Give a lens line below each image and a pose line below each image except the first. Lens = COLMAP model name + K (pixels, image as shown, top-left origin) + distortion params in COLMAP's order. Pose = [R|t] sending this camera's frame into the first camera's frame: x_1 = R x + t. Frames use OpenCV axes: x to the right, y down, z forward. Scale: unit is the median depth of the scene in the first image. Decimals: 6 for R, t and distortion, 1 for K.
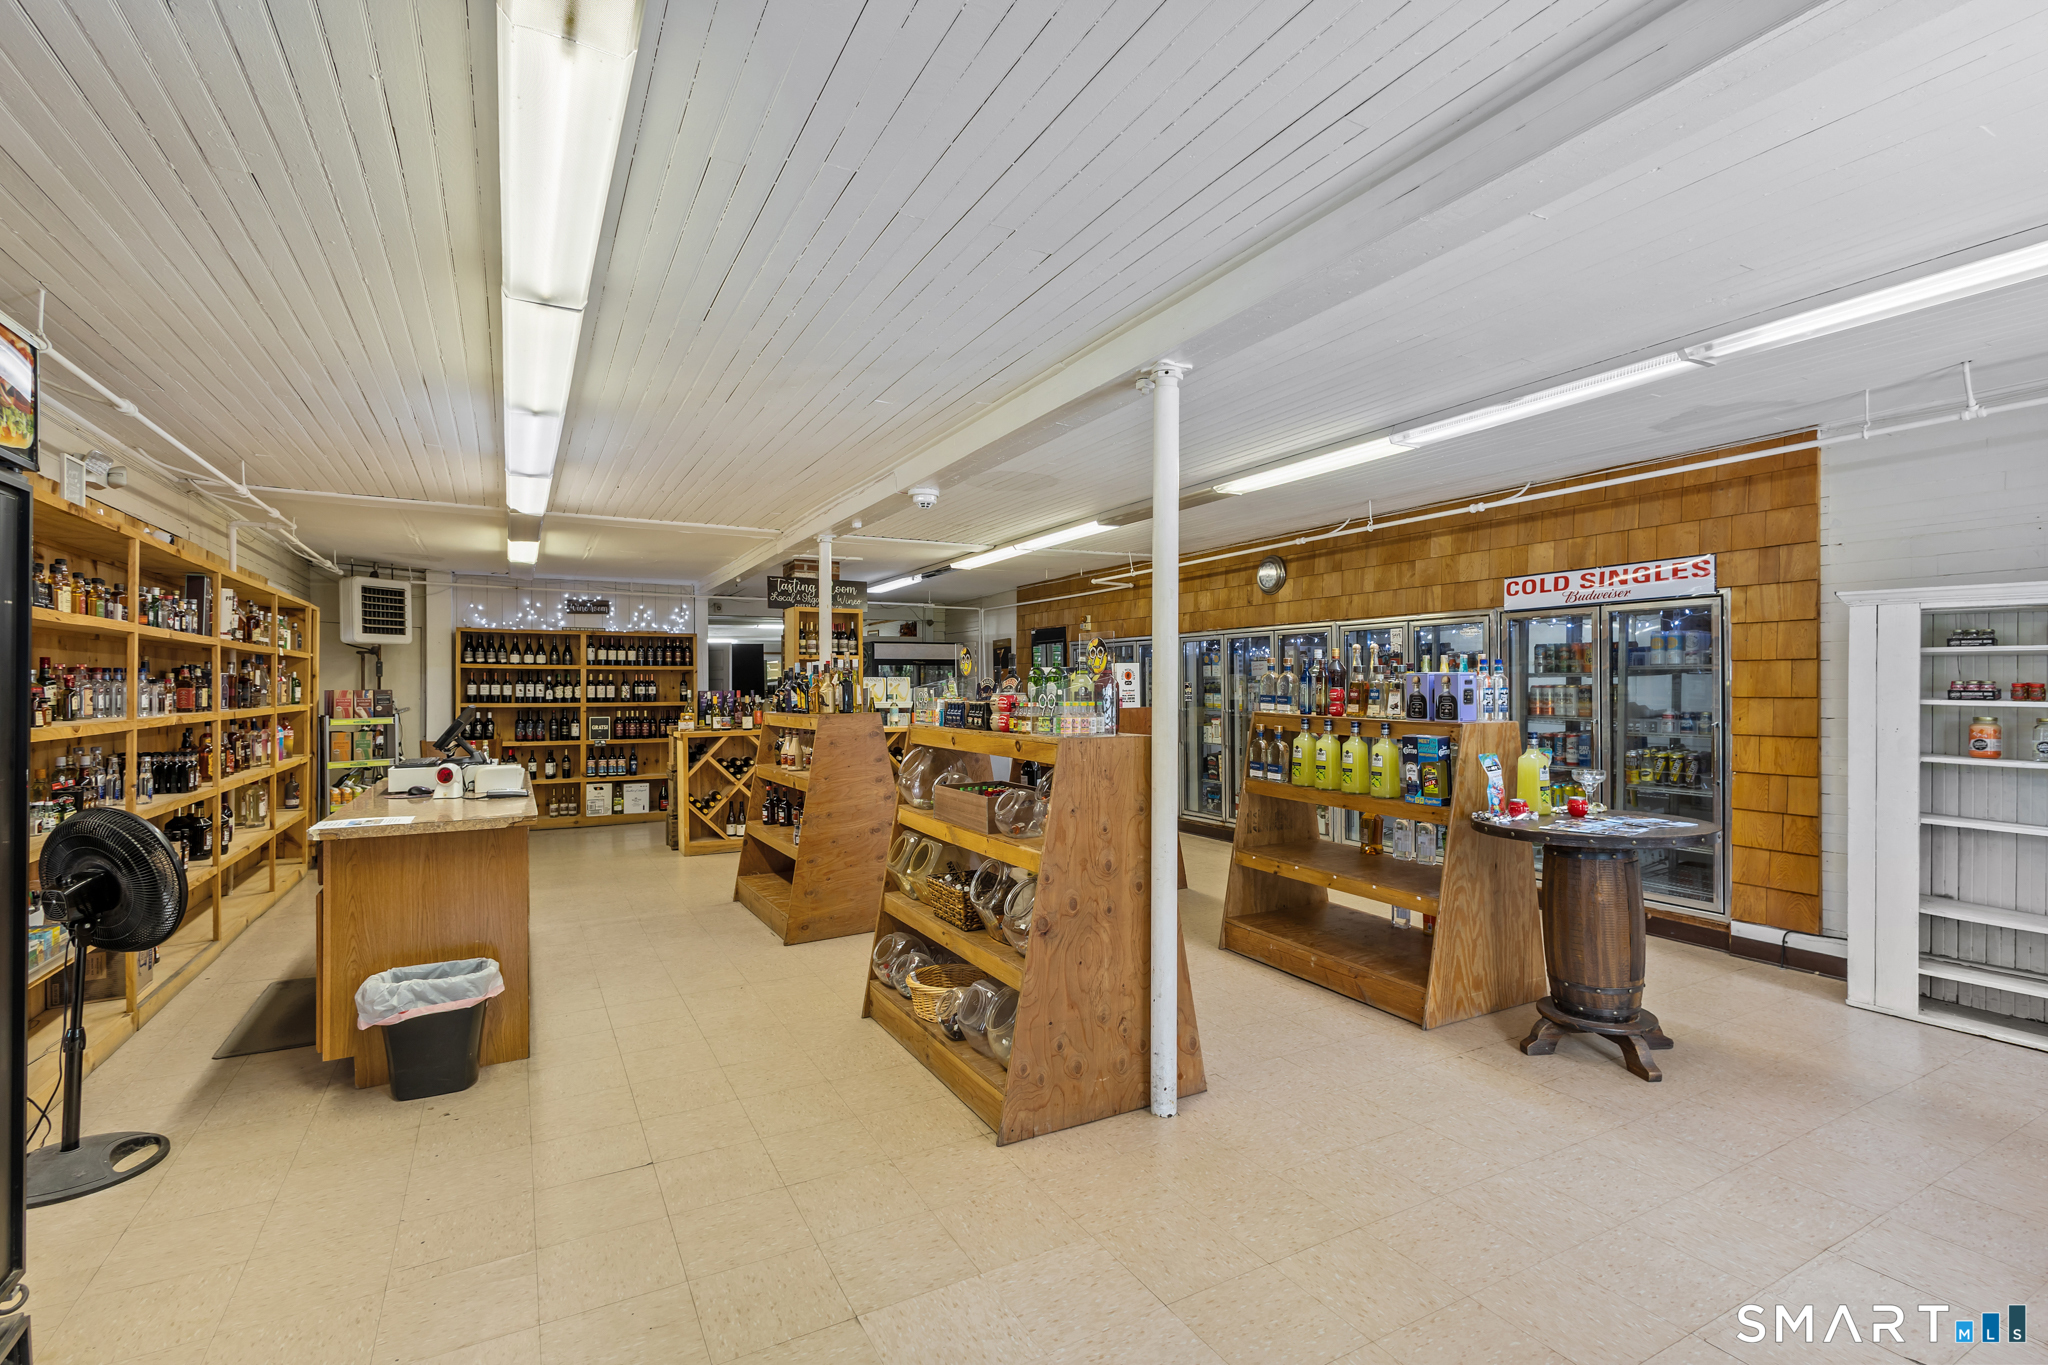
lens RADIAL K [[954.7, 0, 1011.1], [0, 954.7, 680.0], [0, 0, 1]] dist [0.011018, -0.004736]
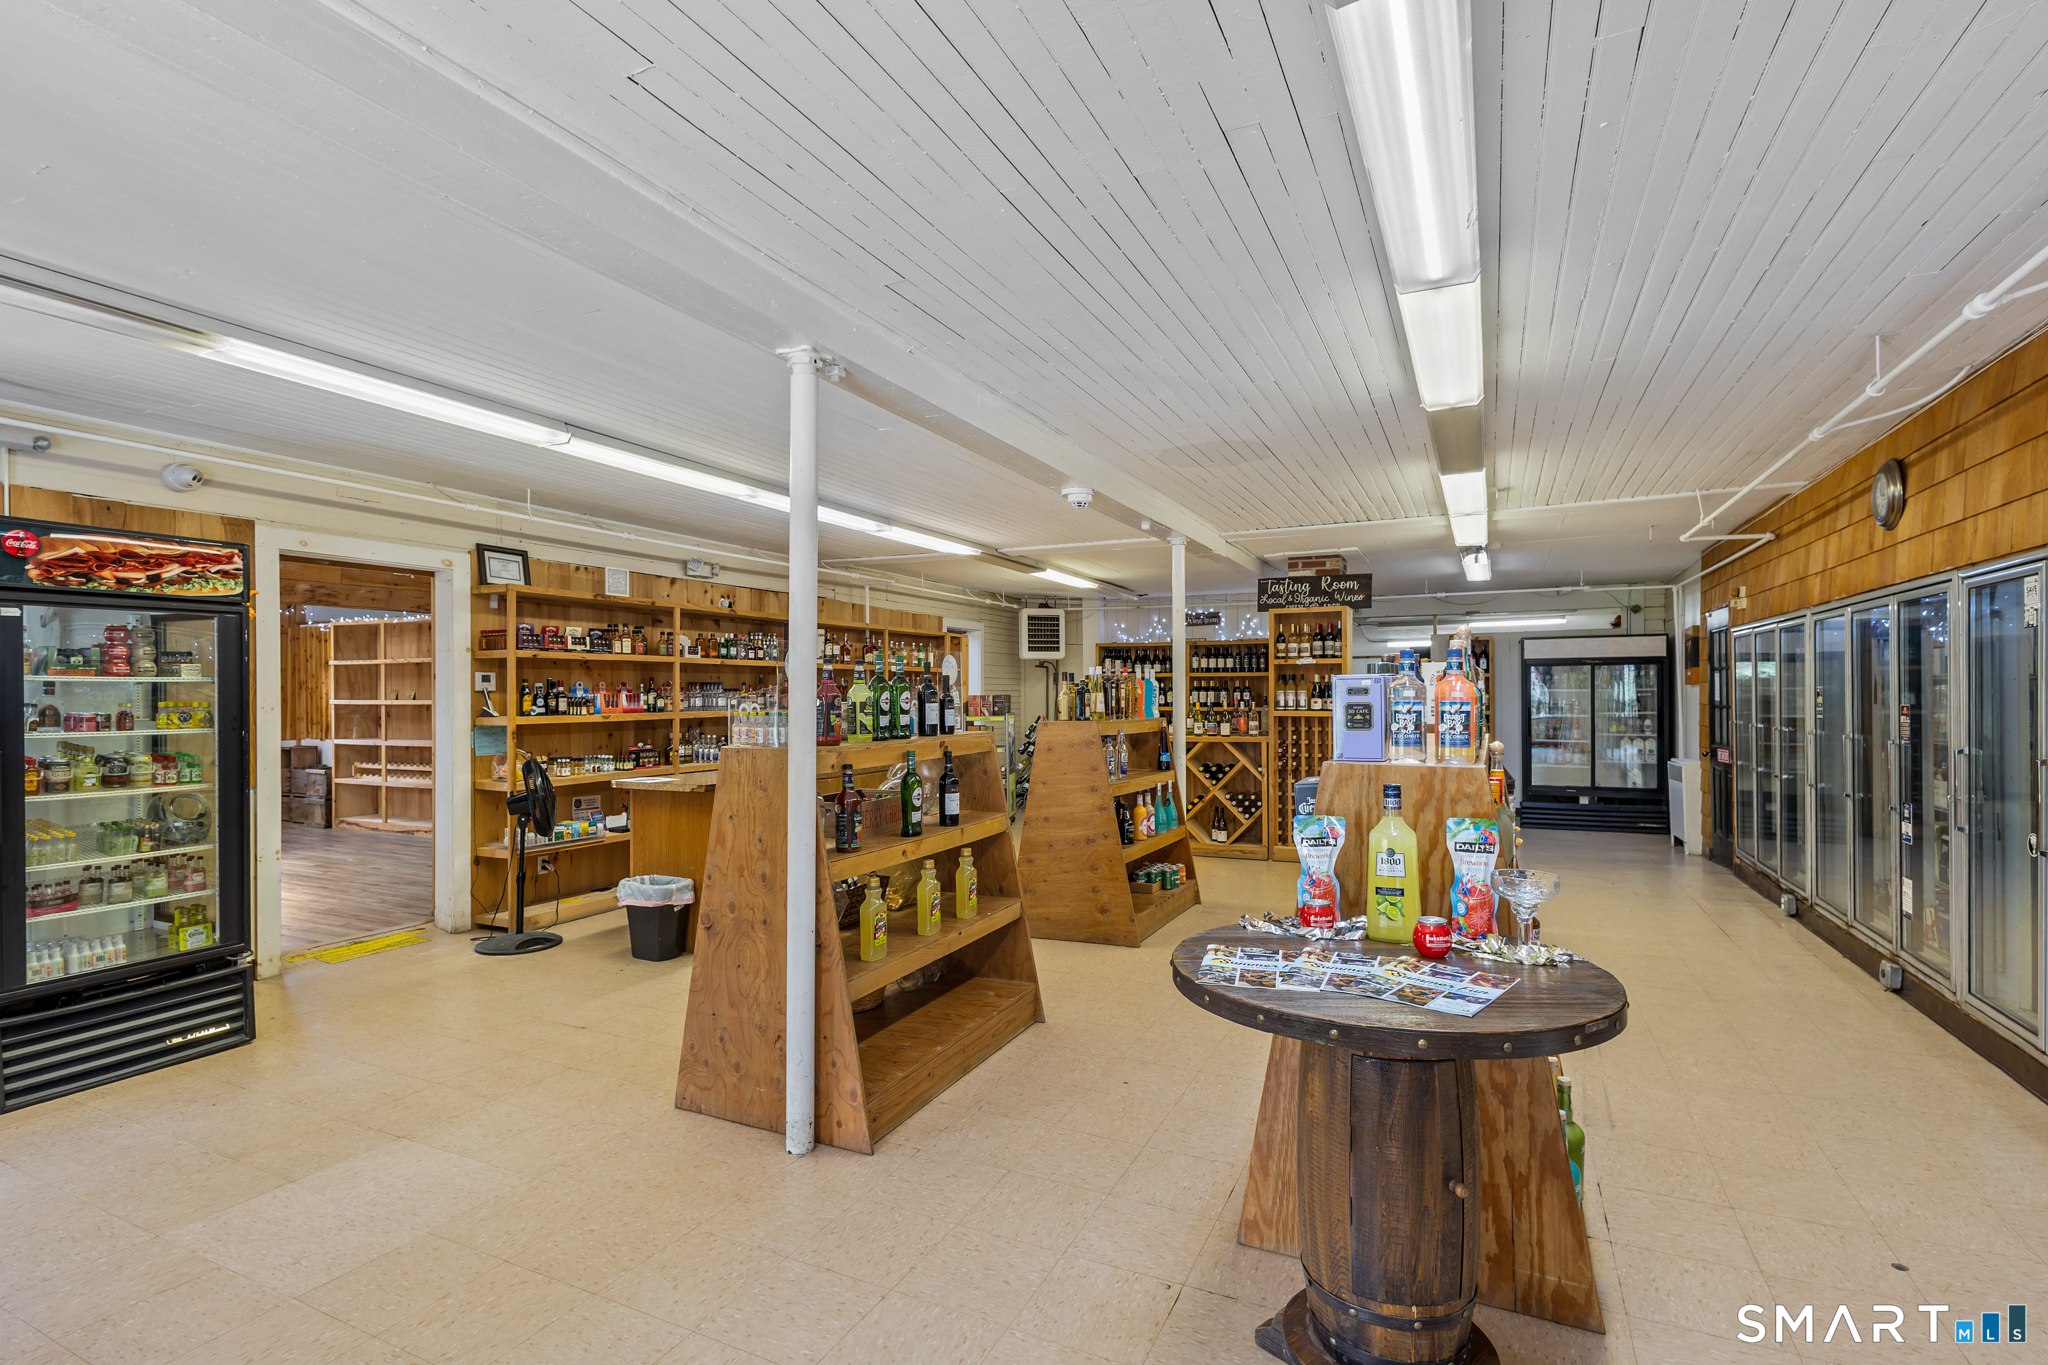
lens RADIAL K [[954.7, 0, 1026.4], [0, 954.7, 698.6], [0, 0, 1]] dist [0.011018, -0.004736]
pose [[0.583618, 0.007406, -0.811995, 0.612528], [0.004999, 0.999907, 0.012713, -0.001264], [0.812013, -0.011479, 0.583527, 0.370497]]
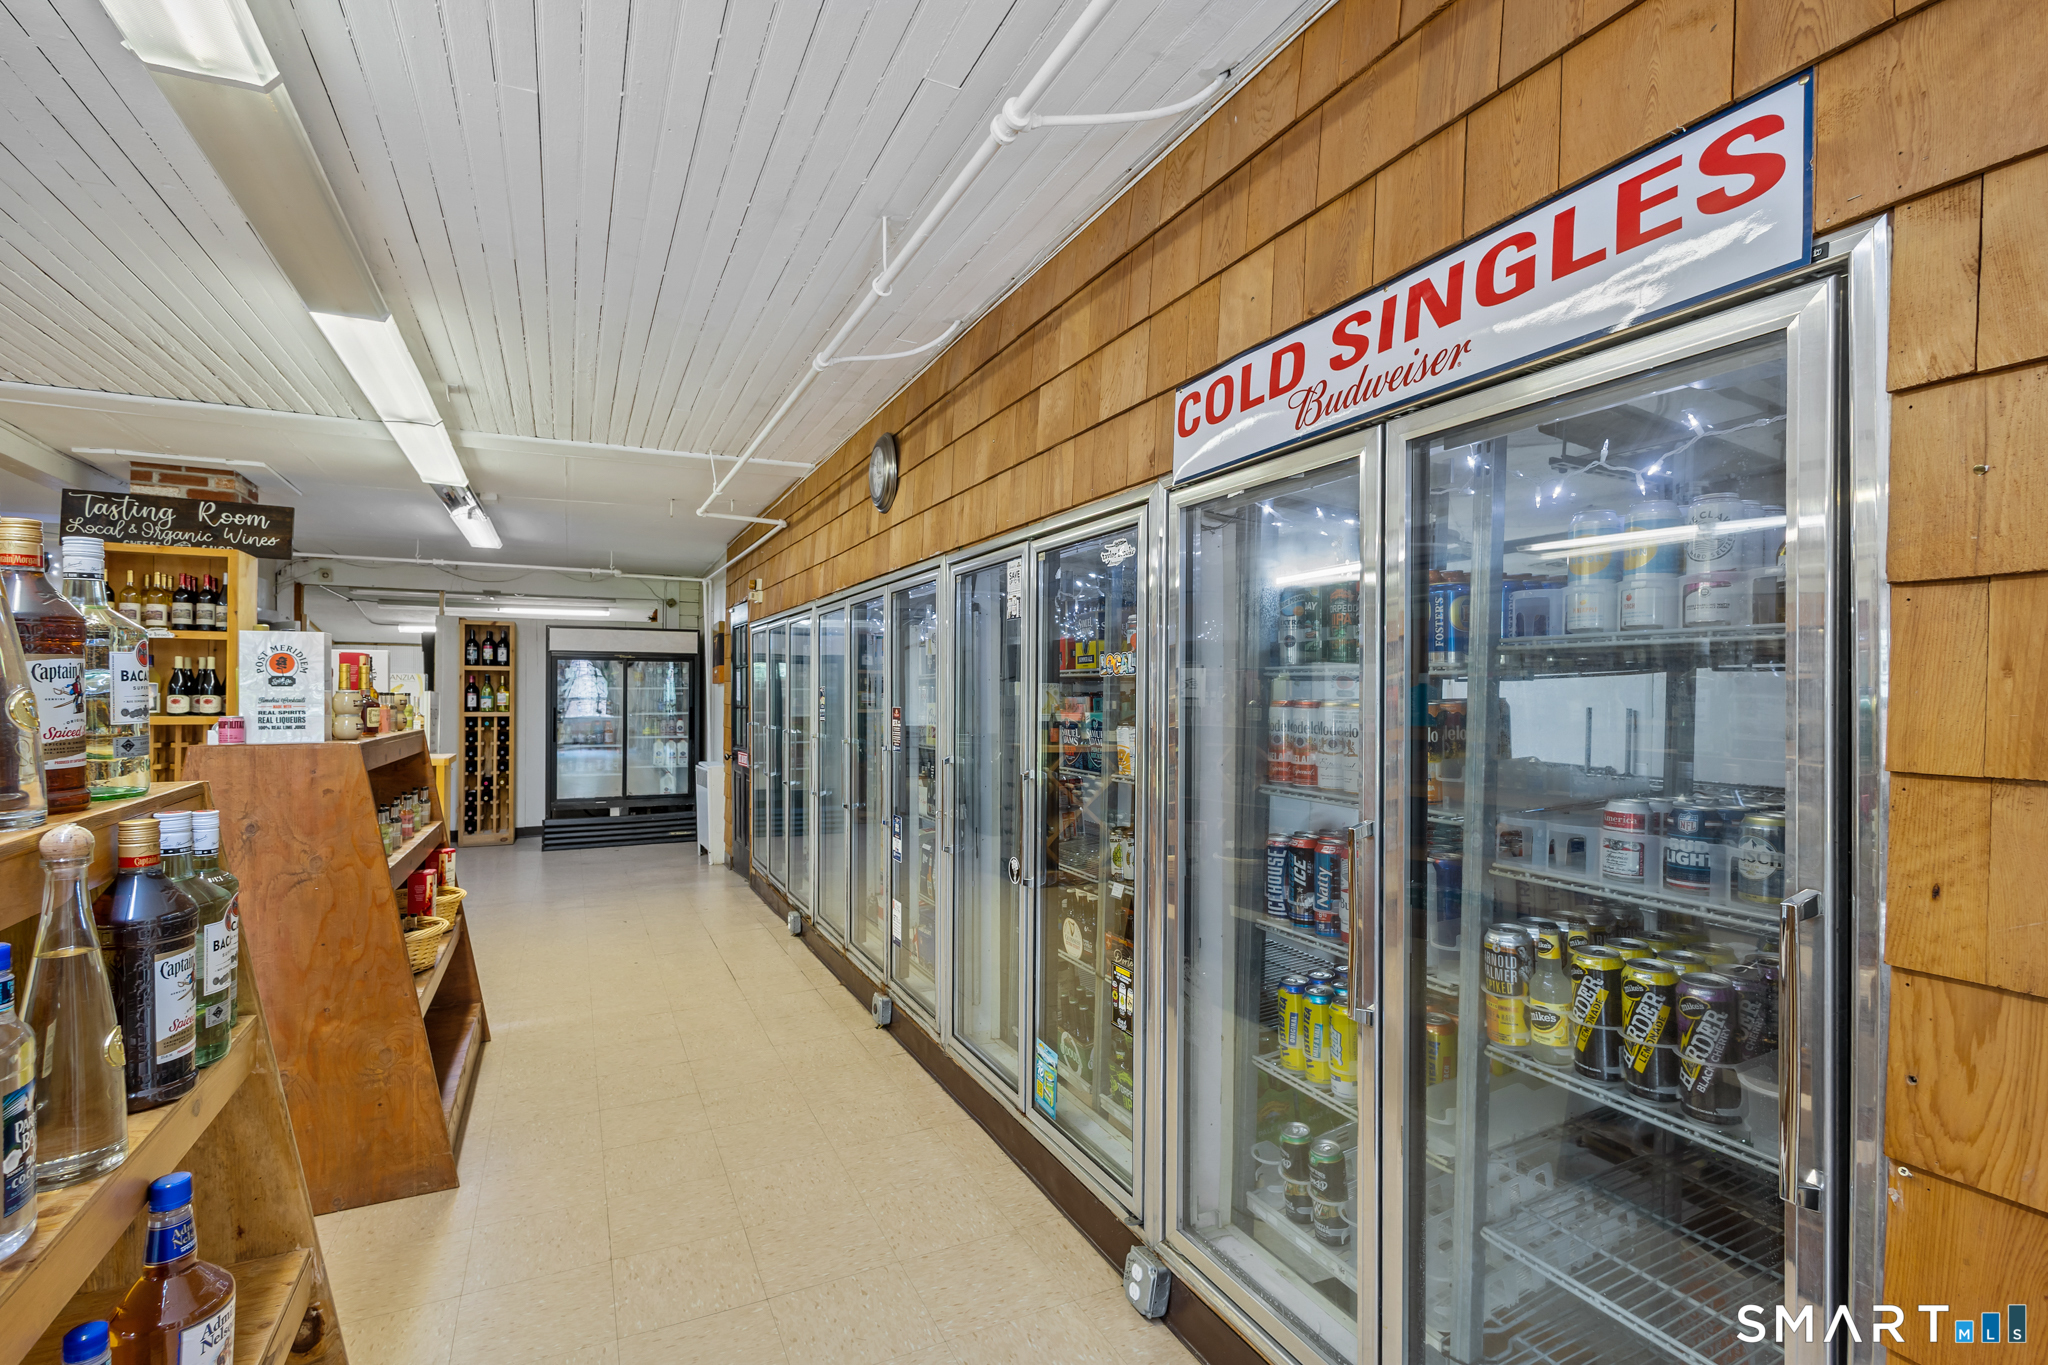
lens RADIAL K [[954.7, 0, 1027.6], [0, 954.7, 686.5], [0, 0, 1]] dist [0.011018, -0.004736]
pose [[0.998833, 0.011824, -0.046822, 0.523690], [-0.011918, 0.999927, -0.001736, 0.002413], [0.046798, 0.002293, 0.998902, 0.712798]]
